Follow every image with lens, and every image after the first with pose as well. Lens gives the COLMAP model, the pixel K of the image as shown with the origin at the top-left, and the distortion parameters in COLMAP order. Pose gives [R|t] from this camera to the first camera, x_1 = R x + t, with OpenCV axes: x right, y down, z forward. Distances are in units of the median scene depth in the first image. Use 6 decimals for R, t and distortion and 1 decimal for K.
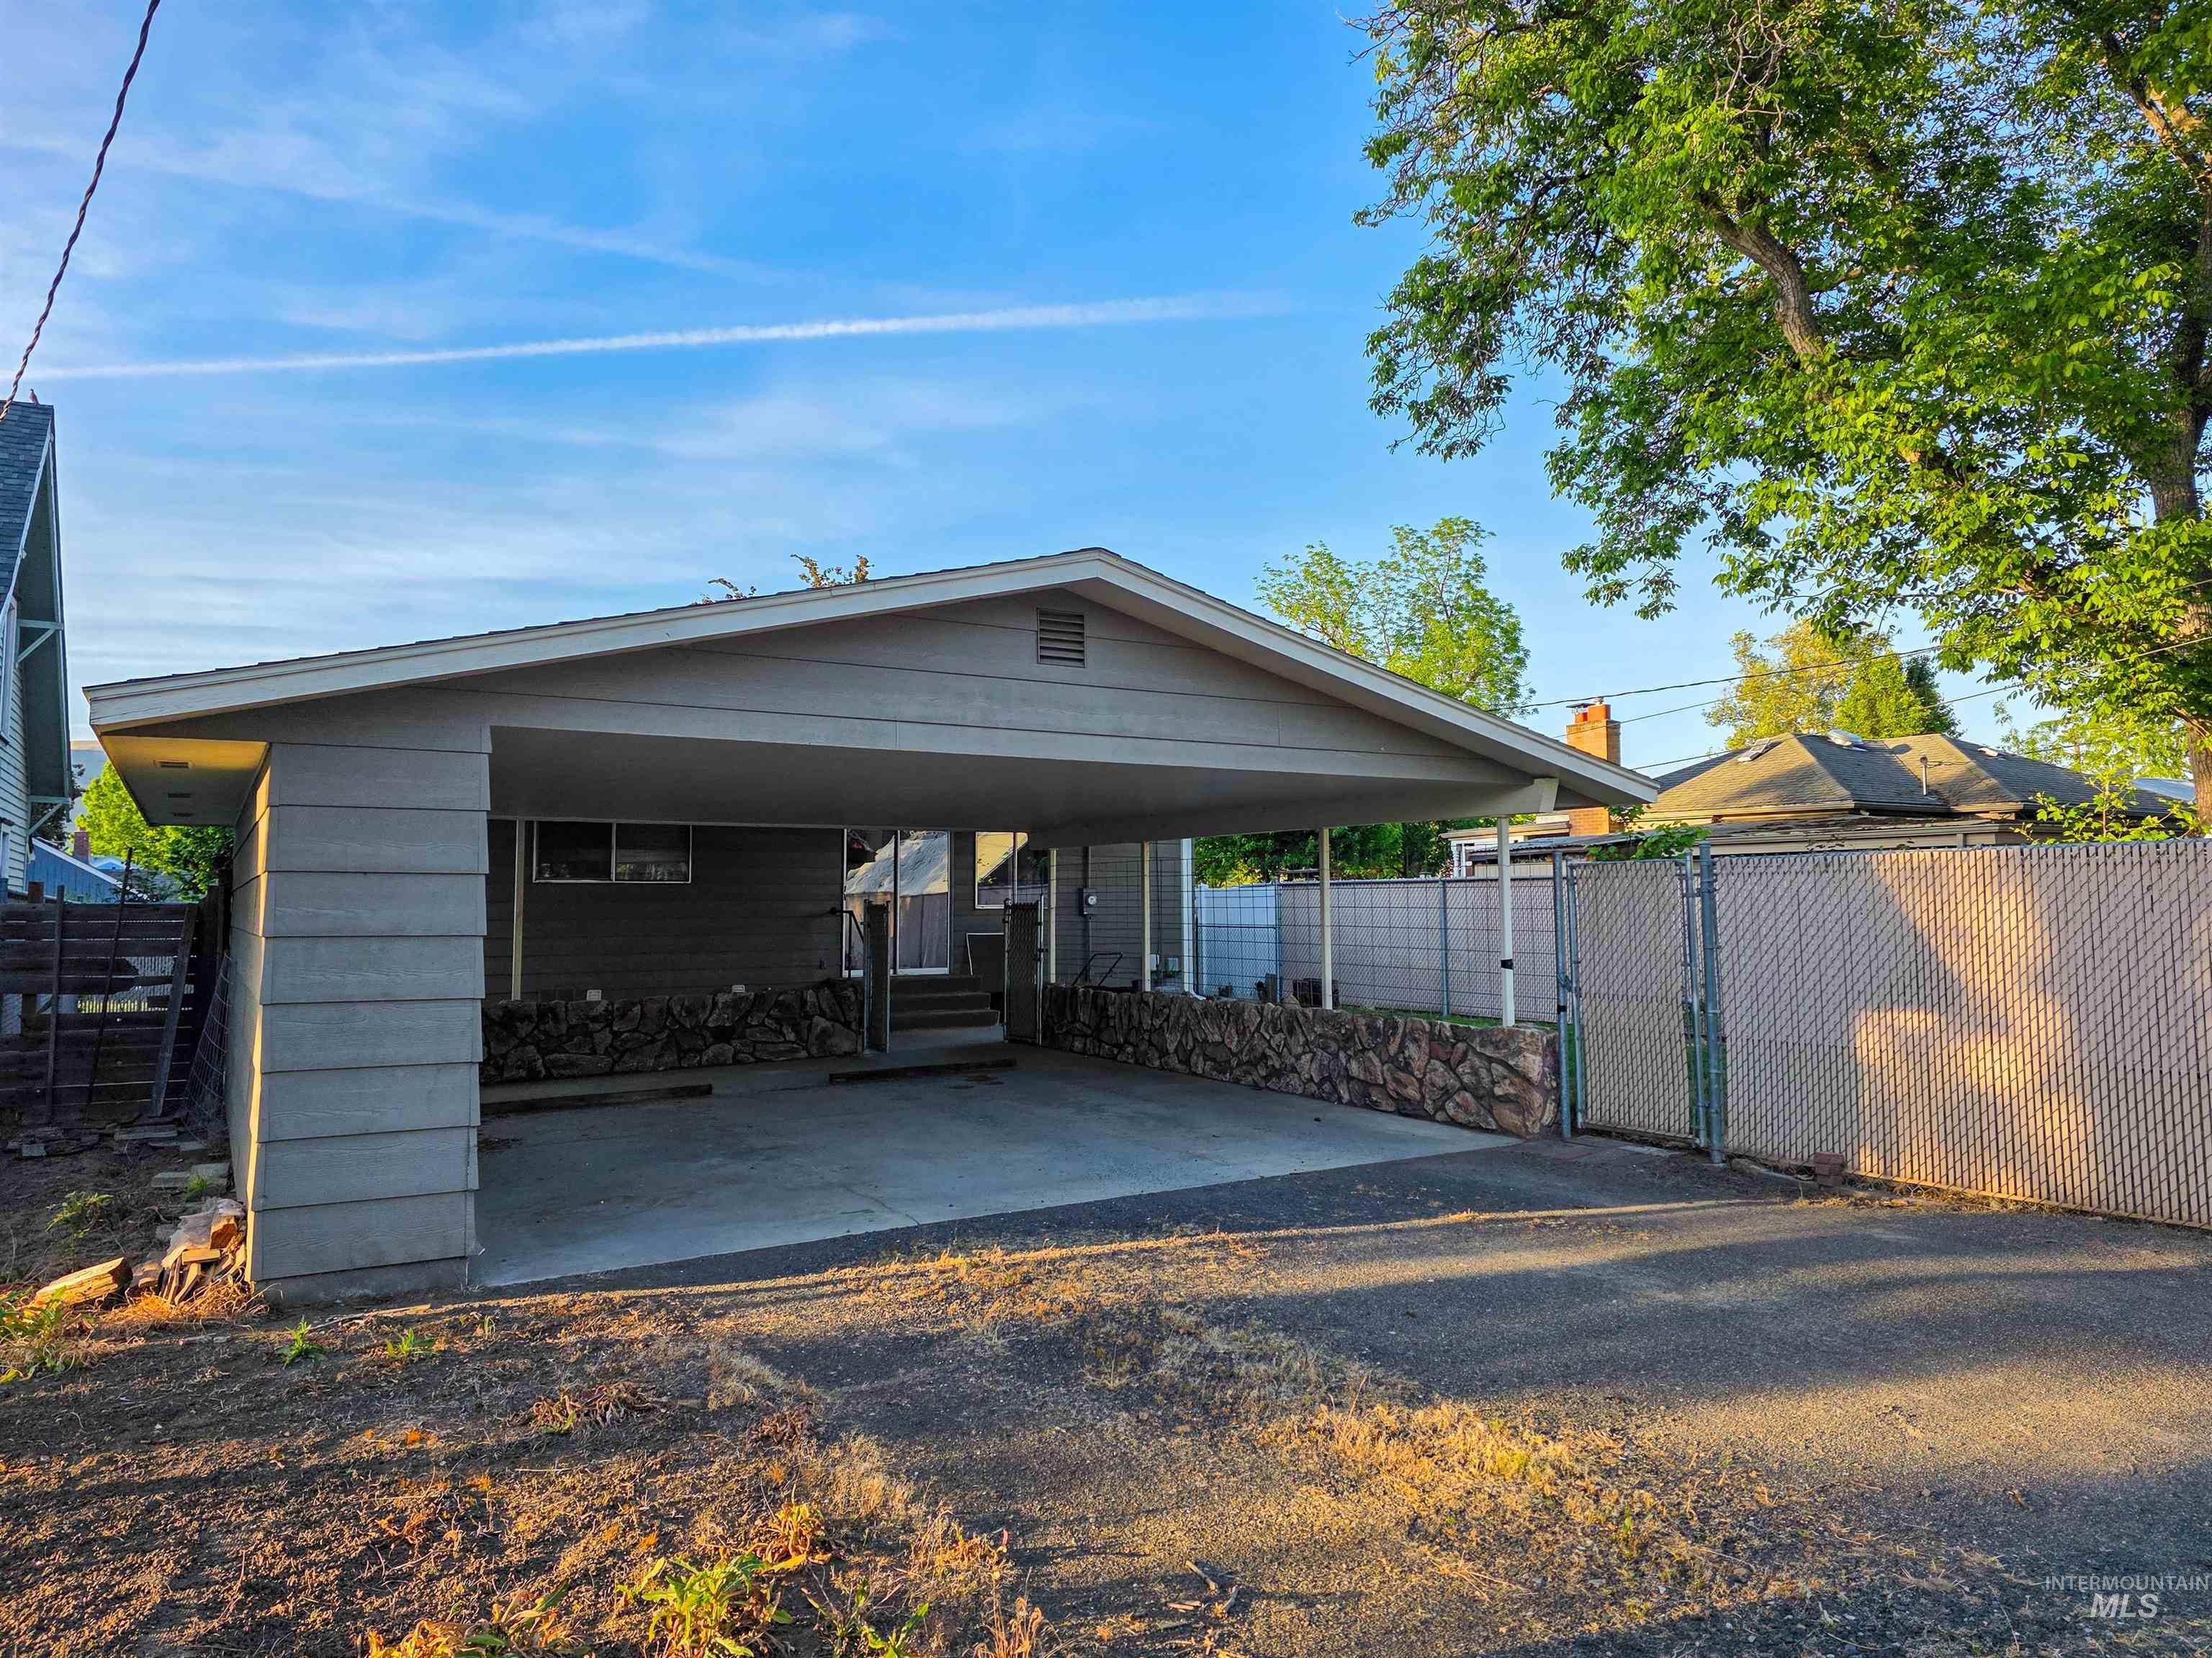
lens RADIAL K [[1494.4, 0, 1116.7], [0, 1494.4, 807.6], [0, 0, 1]] dist [0.121907, -0.143789]
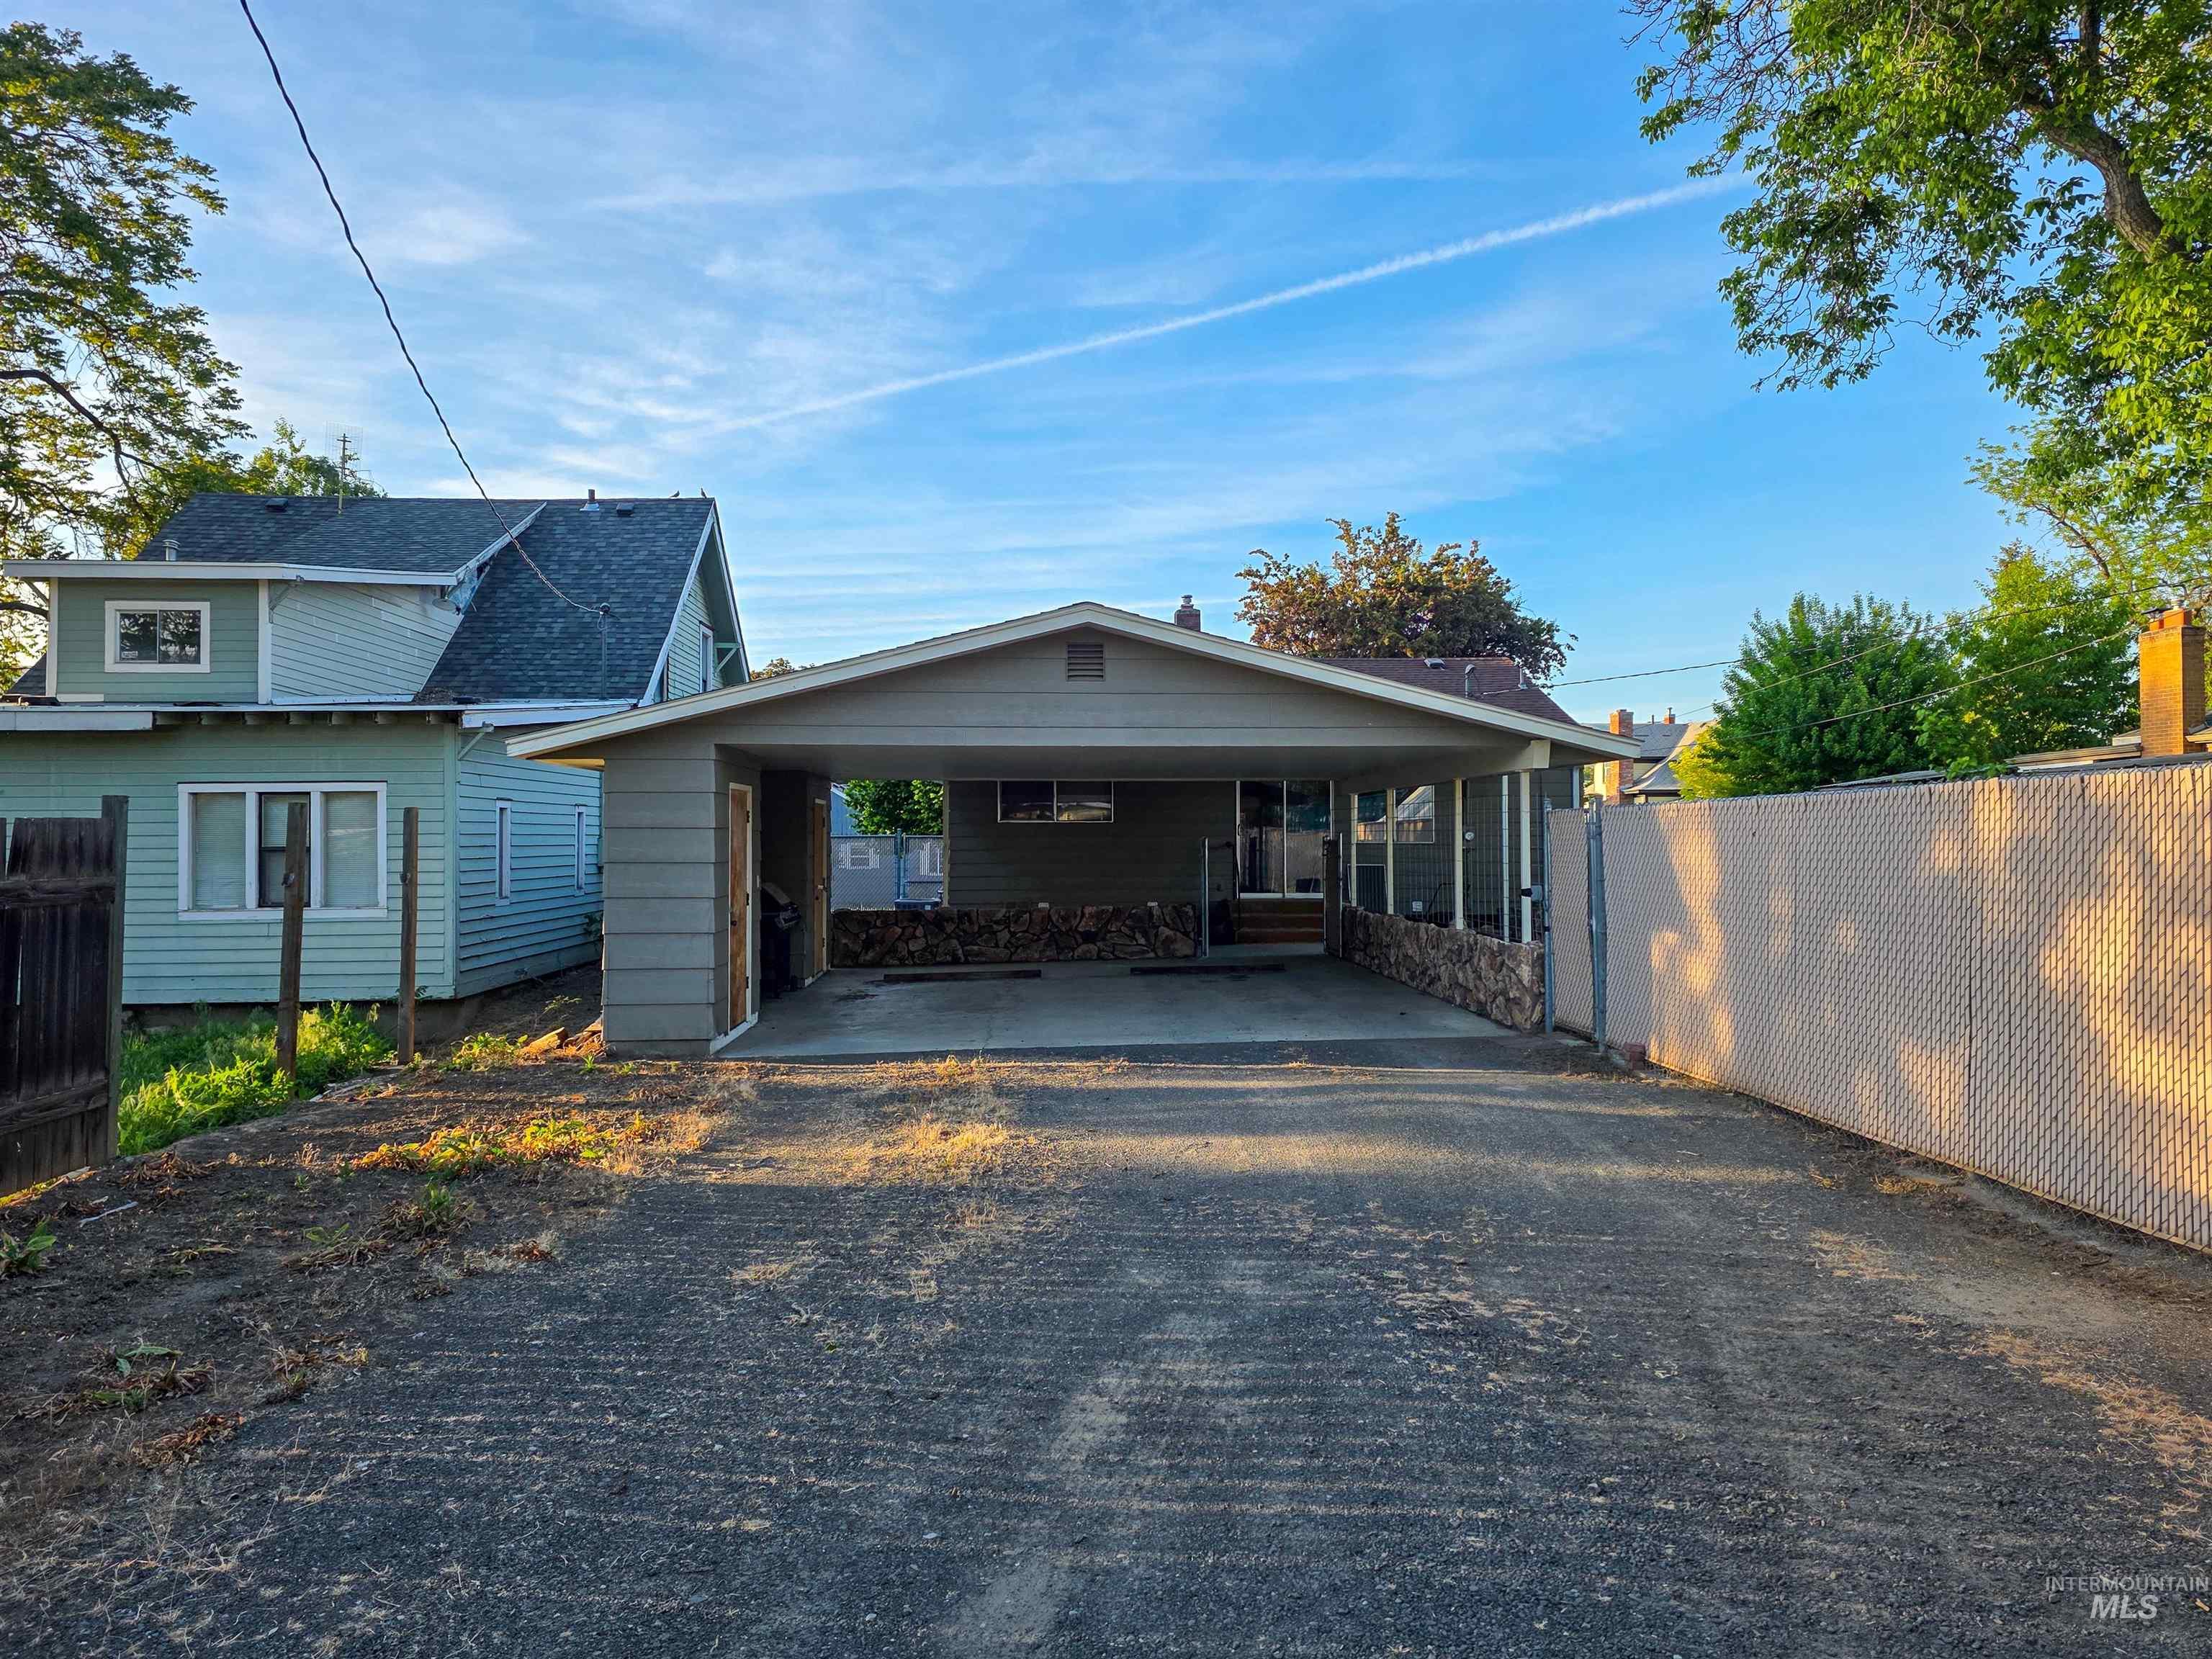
lens RADIAL K [[1494.5, 0, 1116.7], [0, 1494.5, 808.1], [0, 0, 1]] dist [0.121907, -0.143789]
pose [[0.895032, -0.008275, -0.445926, 0.419443], [0.029778, 0.998706, 0.041236, -0.020123], [0.445007, -0.050186, 0.894119, -0.192949]]
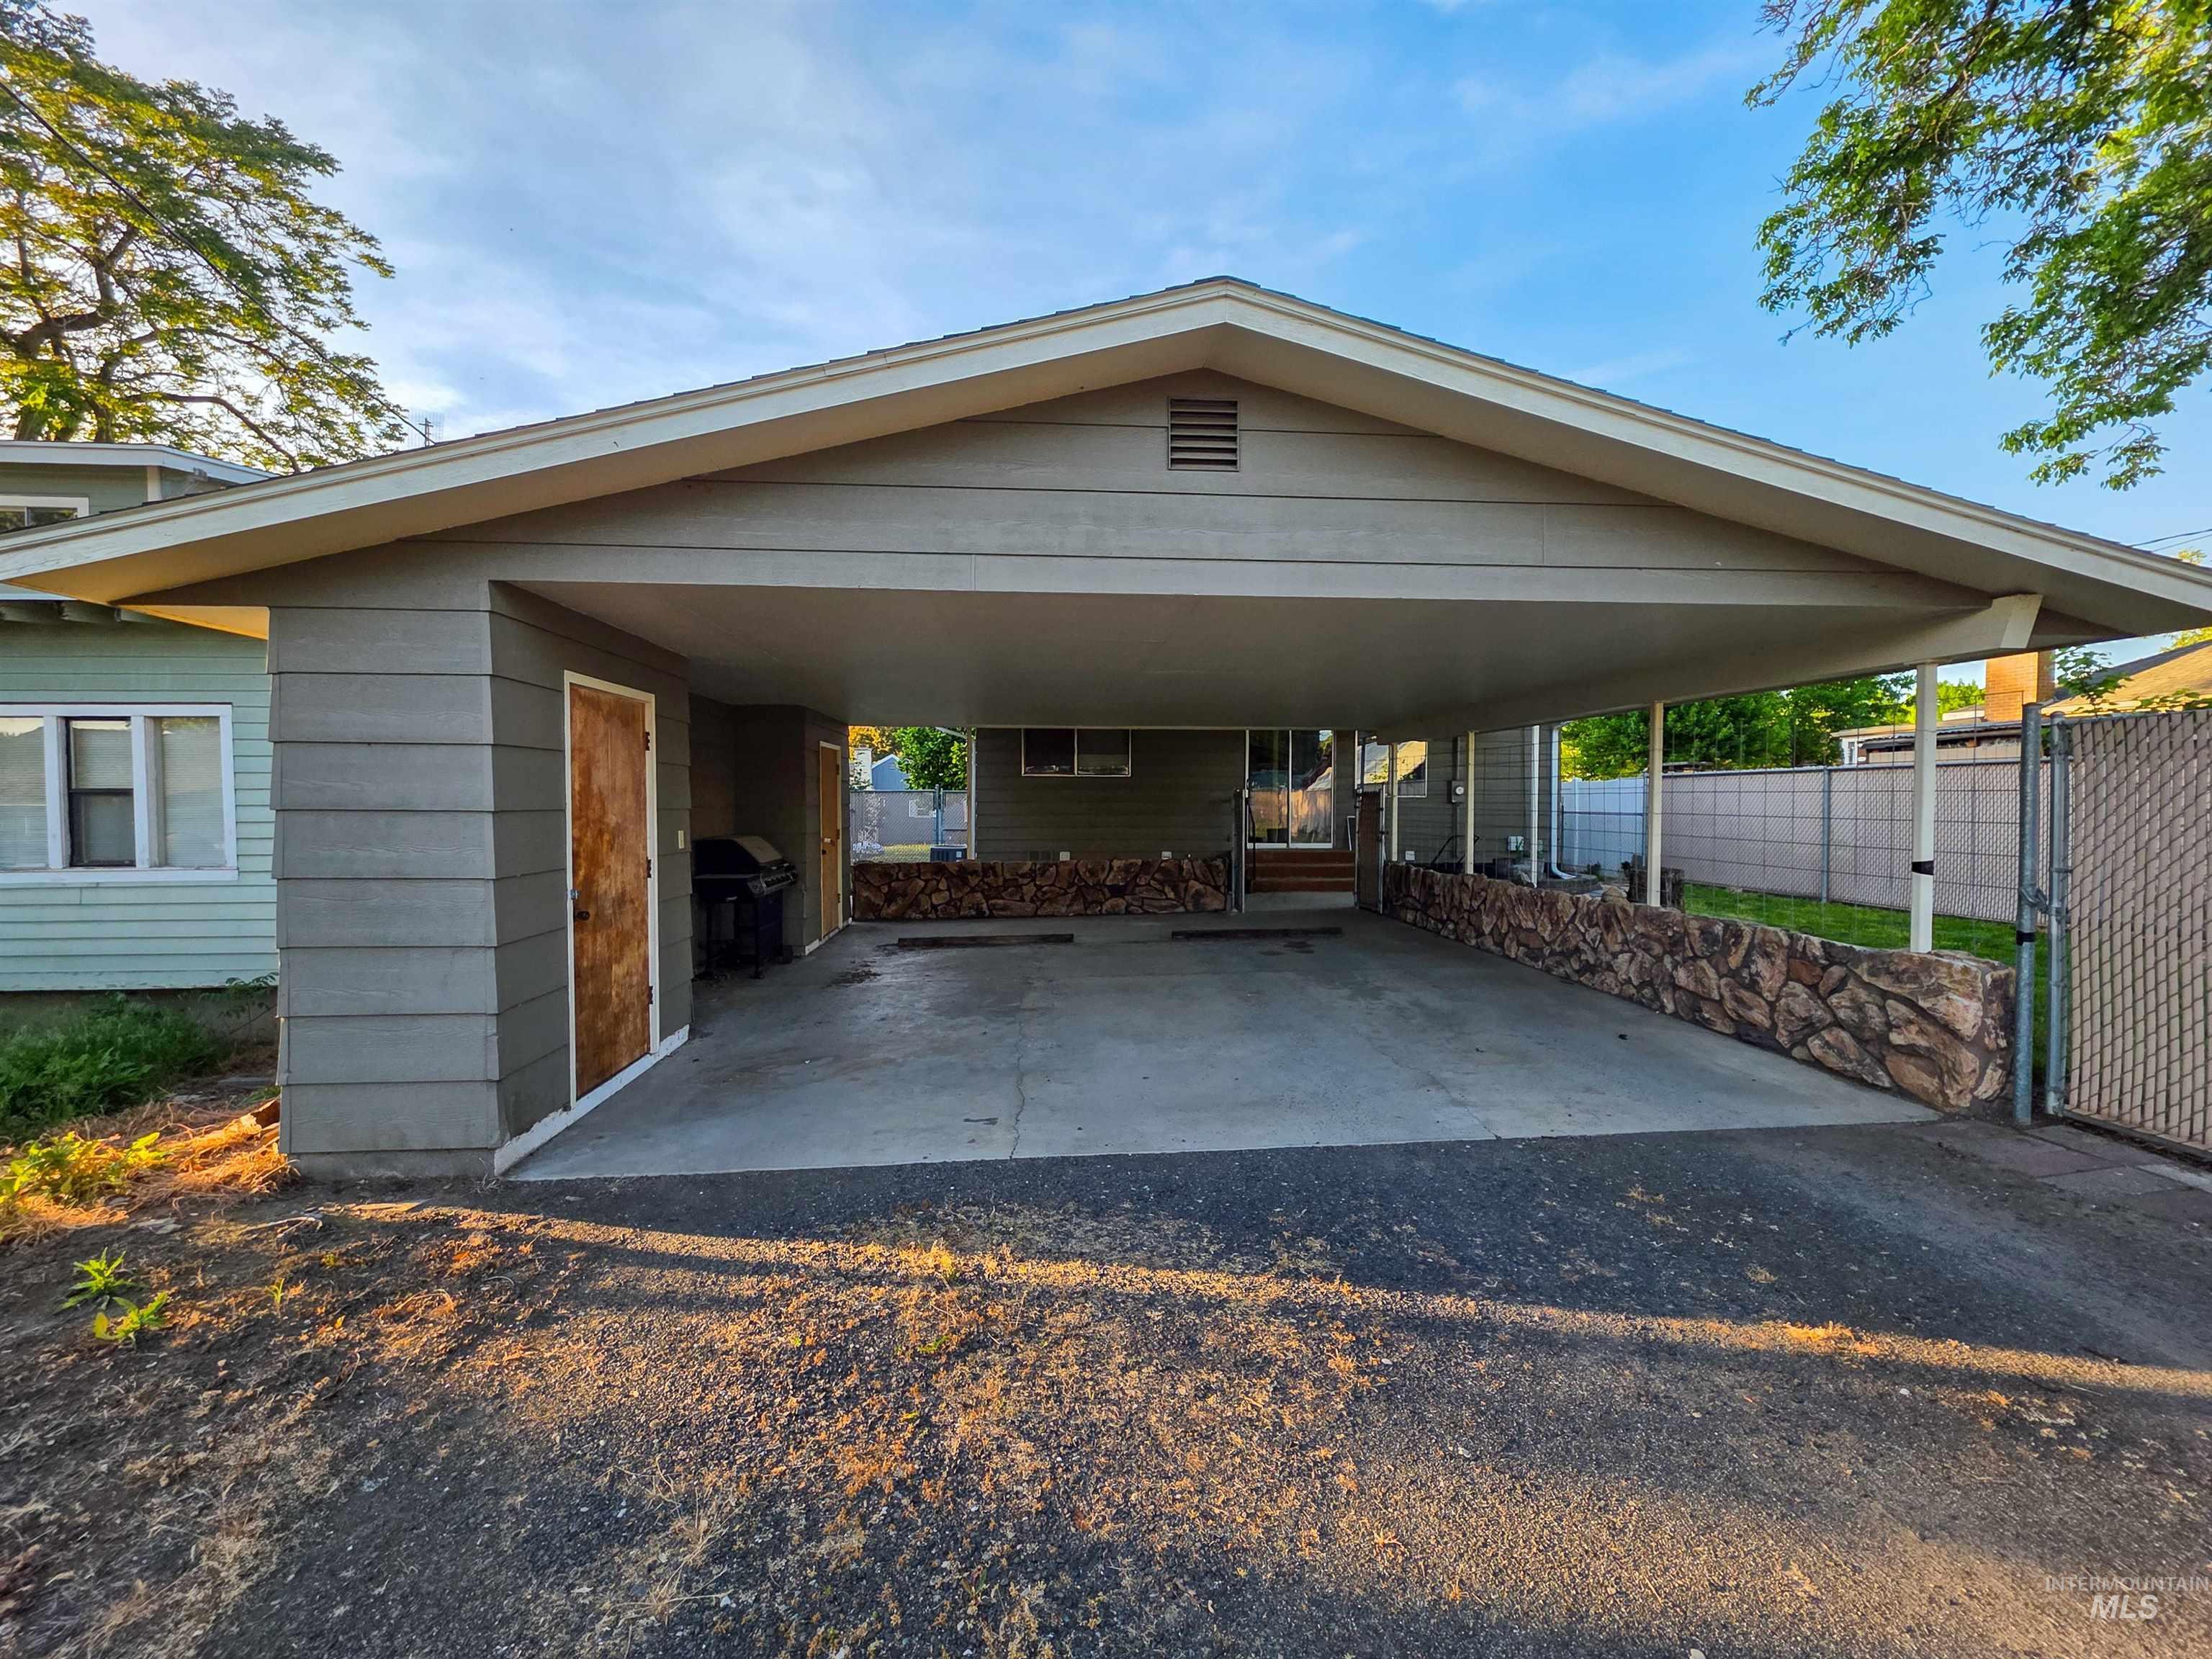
lens RADIAL K [[921.5, 0, 1085.4], [0, 921.5, 826.9], [0, 0, 1]] dist [-0.000137, 0.004071]
pose [[0.892582, 0.017806, -0.450534, 0.082387], [0.026142, 0.995495, 0.091135, 0.027726], [0.450127, -0.093123, 0.888096, 0.353080]]
